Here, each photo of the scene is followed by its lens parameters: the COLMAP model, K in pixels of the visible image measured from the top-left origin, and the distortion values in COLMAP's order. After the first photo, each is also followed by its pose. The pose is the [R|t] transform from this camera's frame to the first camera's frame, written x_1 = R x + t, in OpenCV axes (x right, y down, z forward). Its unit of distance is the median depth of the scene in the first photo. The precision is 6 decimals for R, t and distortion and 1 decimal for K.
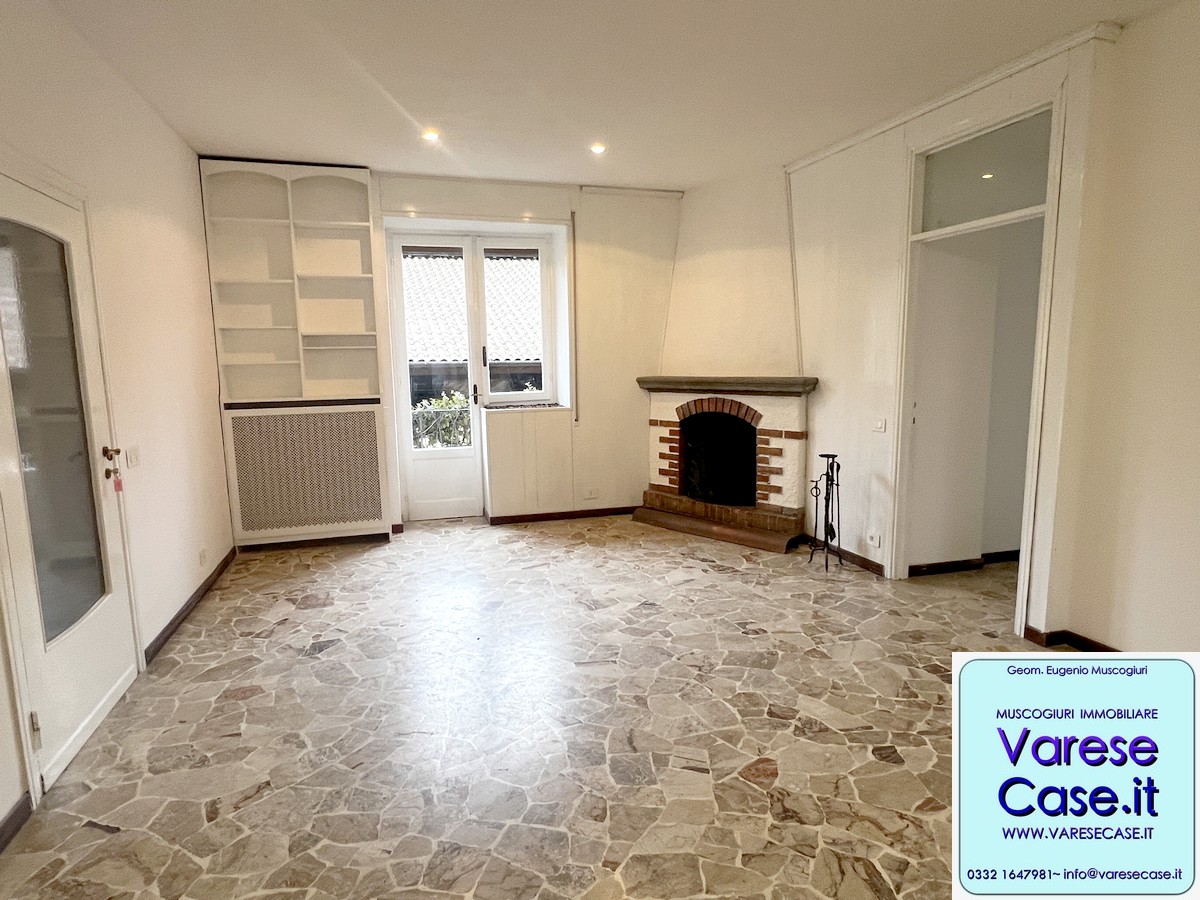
lens RADIAL K [[699.7, 0, 594.5], [0, 699.7, 459.8], [0, 0, 1]] dist [-0.001039, 0.001164]
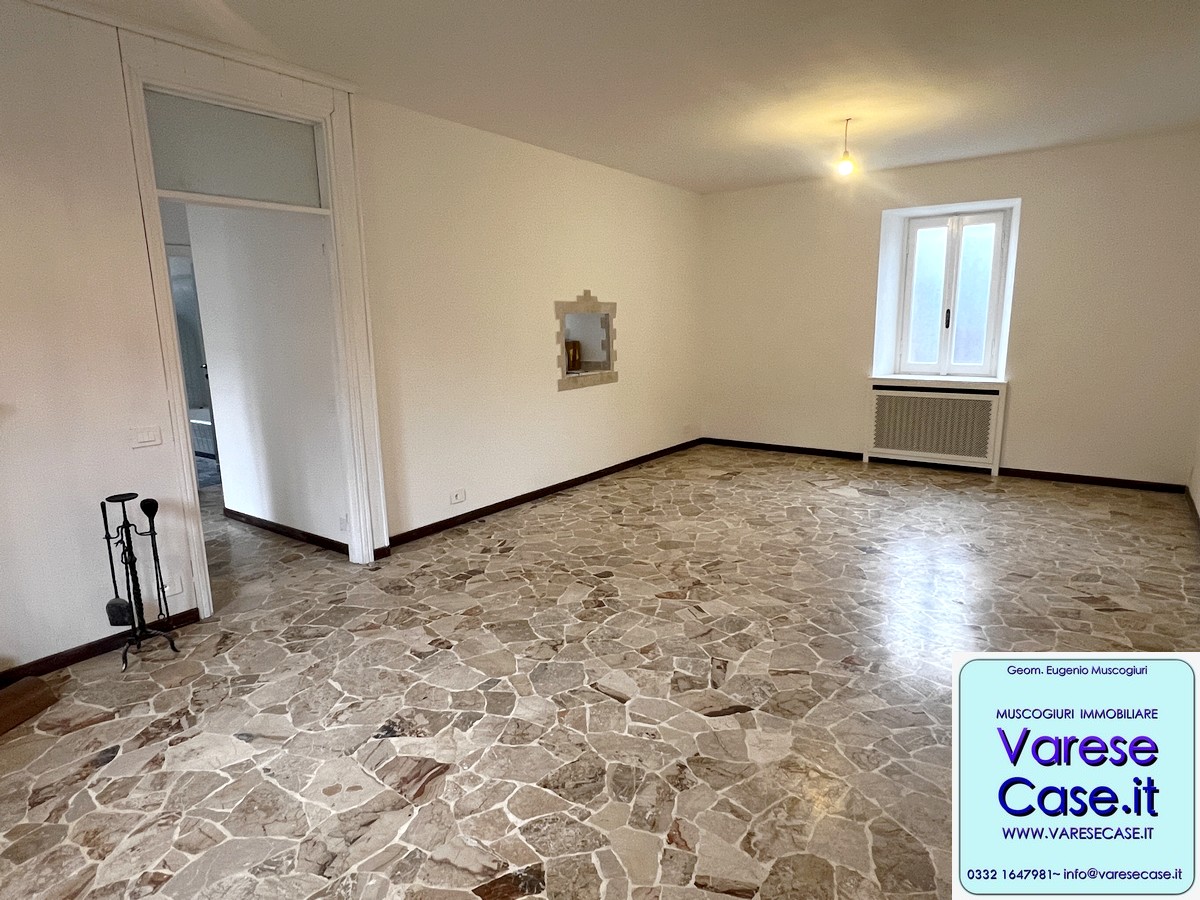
lens RADIAL K [[699.7, 0, 592.8], [0, 699.7, 451.6], [0, 0, 1]] dist [-0.001039, 0.001164]
pose [[-0.599211, -0.128803, 0.790162, -0.413072], [0.143325, 0.953770, 0.264162, -0.146083], [-0.787657, 0.271538, -0.553049, 0.929312]]
